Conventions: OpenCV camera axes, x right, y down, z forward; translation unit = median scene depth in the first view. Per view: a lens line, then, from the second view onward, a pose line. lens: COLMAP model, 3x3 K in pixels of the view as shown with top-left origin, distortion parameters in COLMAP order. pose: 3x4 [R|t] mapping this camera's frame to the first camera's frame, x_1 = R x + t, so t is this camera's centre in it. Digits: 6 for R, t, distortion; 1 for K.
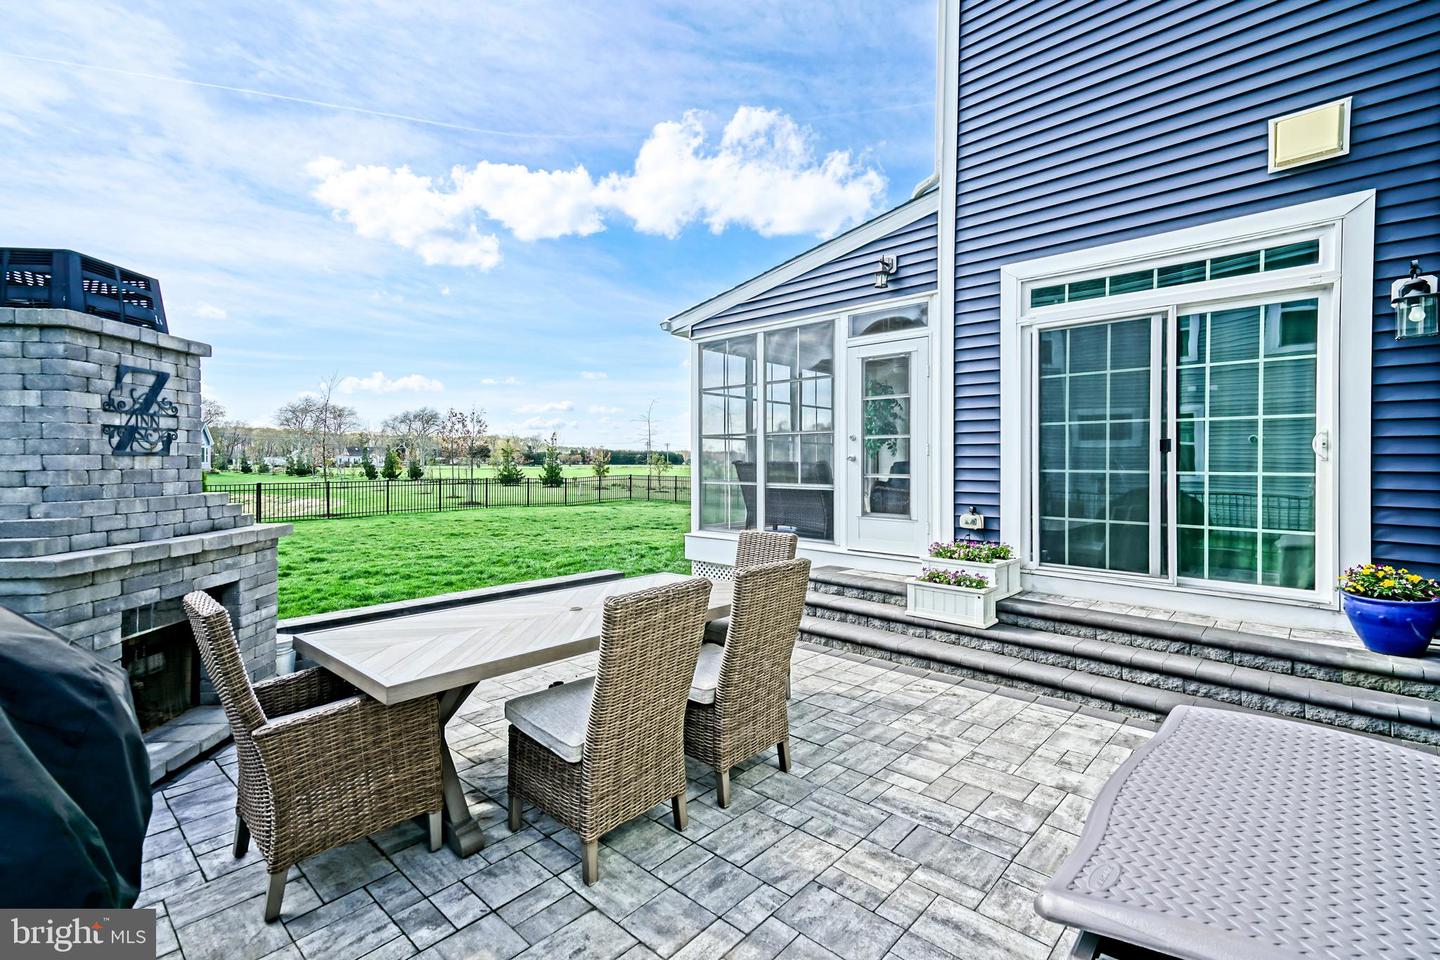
lens RADIAL K [[634.8, 0, 712.5], [0, 634.8, 468.6], [0, 0, 1]] dist [0.041386, 0.000099]
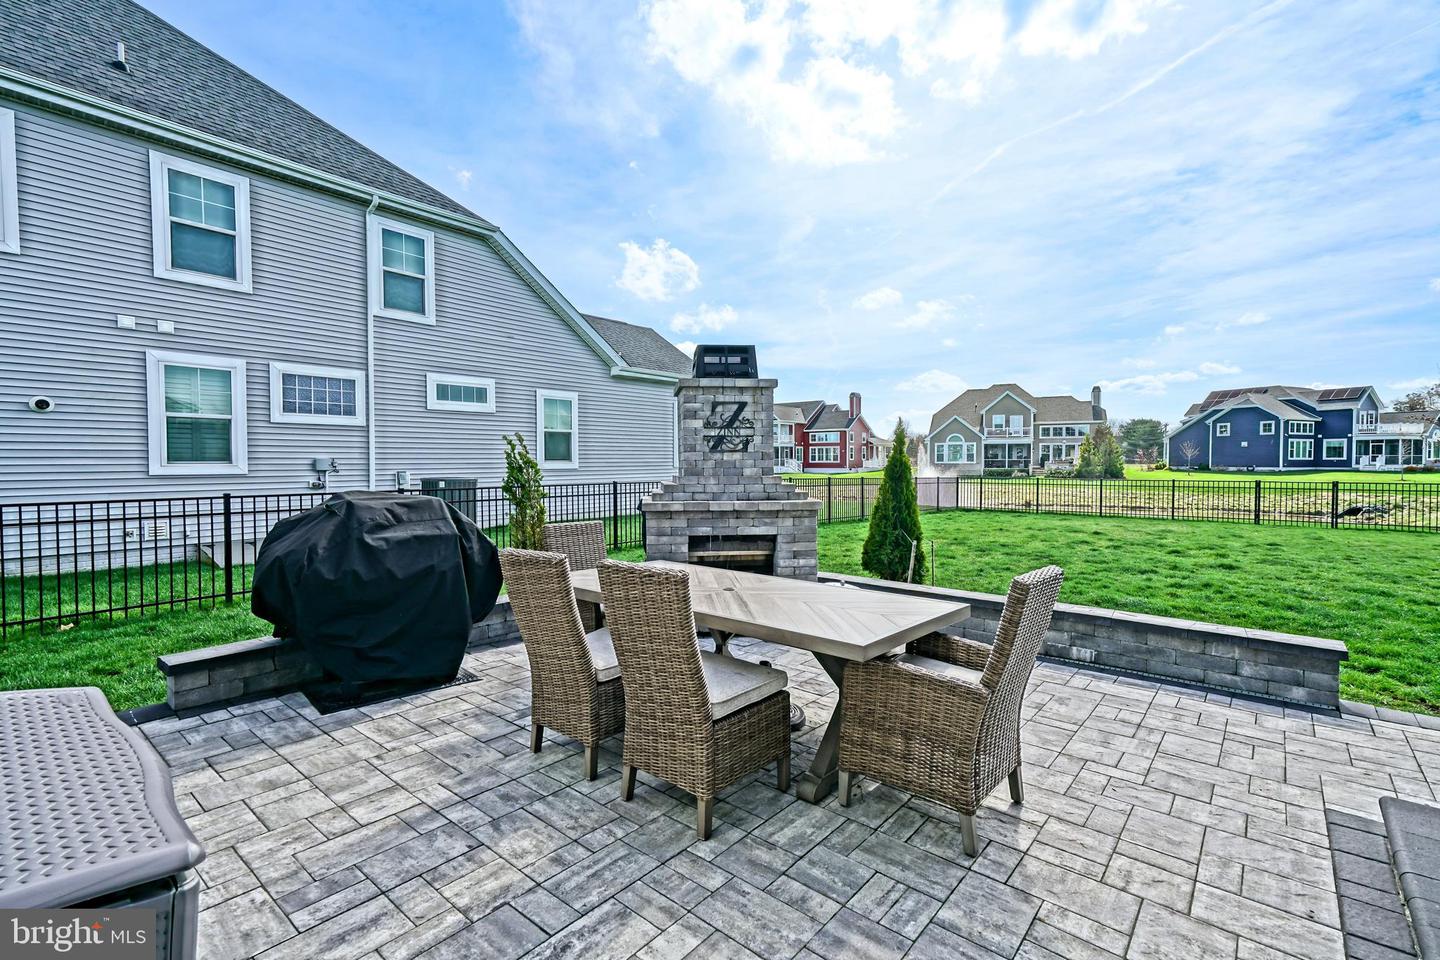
lens RADIAL K [[644.8, 0, 718.1], [0, 644.8, 467.5], [0, 0, 1]] dist [0.036218, 0.000006]
pose [[0.052126, 0.004960, -0.998628, 0.650841], [-0.004249, 0.999980, 0.004745, 0.010240], [0.998631, 0.003995, 0.052146, 0.697126]]
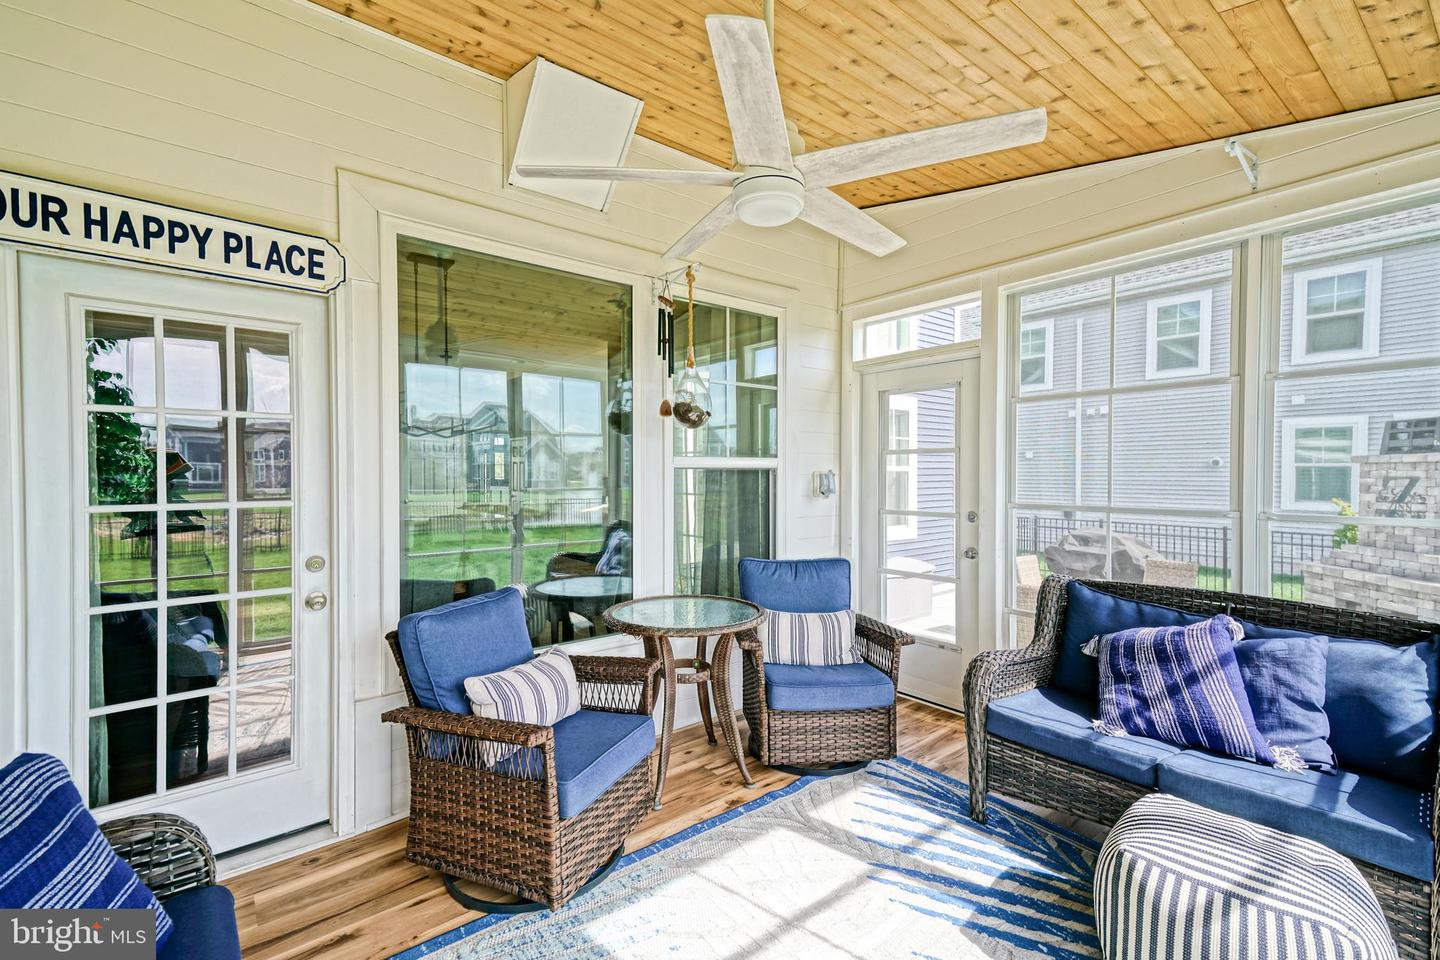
lens RADIAL K [[638.3, 0, 713.5], [0, 638.3, 476.1], [0, 0, 1]] dist [0.056001, -0.017116]
pose [[-0.990944, -0.012371, 0.133705, 0.552054], [-0.010014, 0.999783, 0.018289, -0.132402], [-0.133902, 0.016784, -0.990852, 2.357094]]
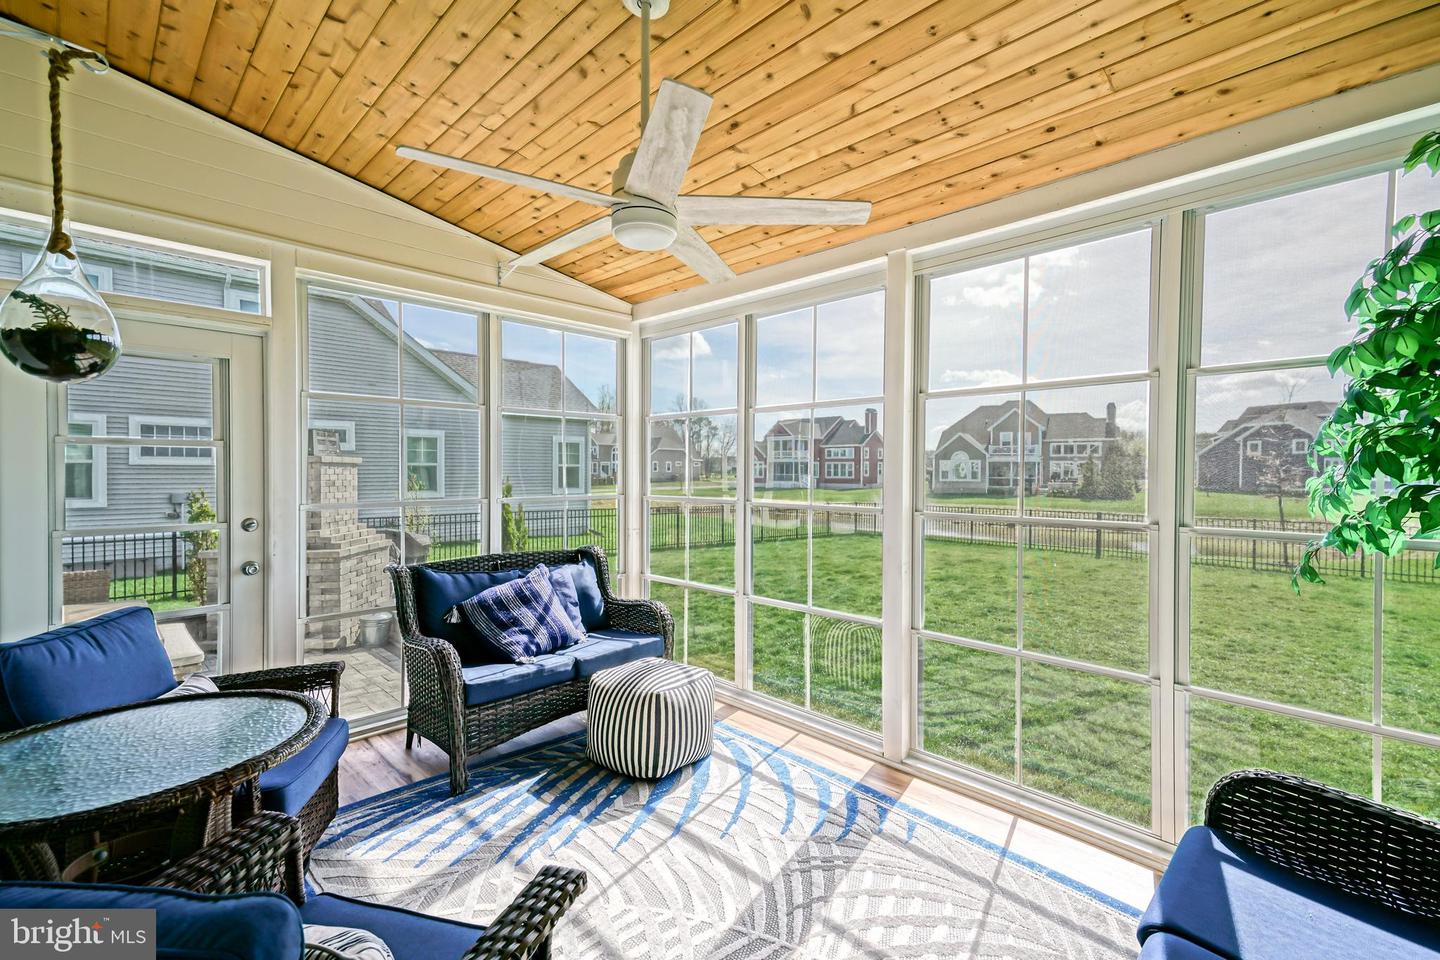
lens RADIAL K [[638.3, 0, 713.5], [0, 638.3, 476.1], [0, 0, 1]] dist [0.056001, -0.017116]
pose [[-0.041272, 0.001522, -0.999147, 1.043995], [-0.011290, 0.999934, 0.001990, -0.128715], [0.999084, 0.011362, -0.041252, 2.000556]]
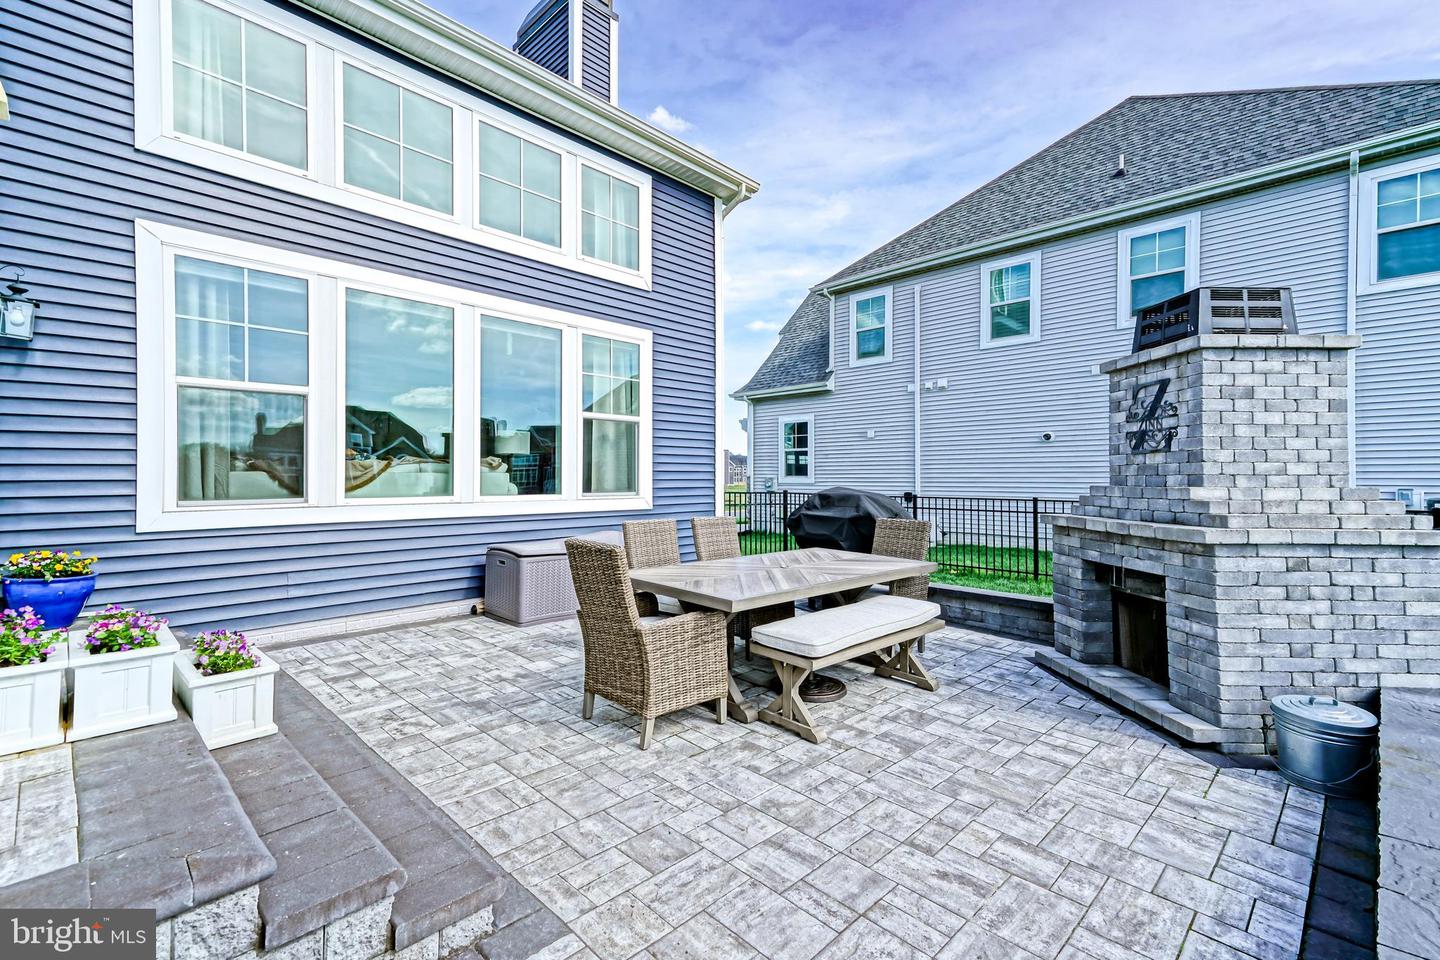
lens RADIAL K [[644.8, 0, 718.1], [0, 644.8, 467.5], [0, 0, 1]] dist [0.036218, 0.000006]
pose [[-0.999719, -0.010889, 0.021049, -0.068768], [-0.011099, 0.999889, -0.009894, 0.022741], [-0.020939, -0.010125, -0.999729, 1.769450]]
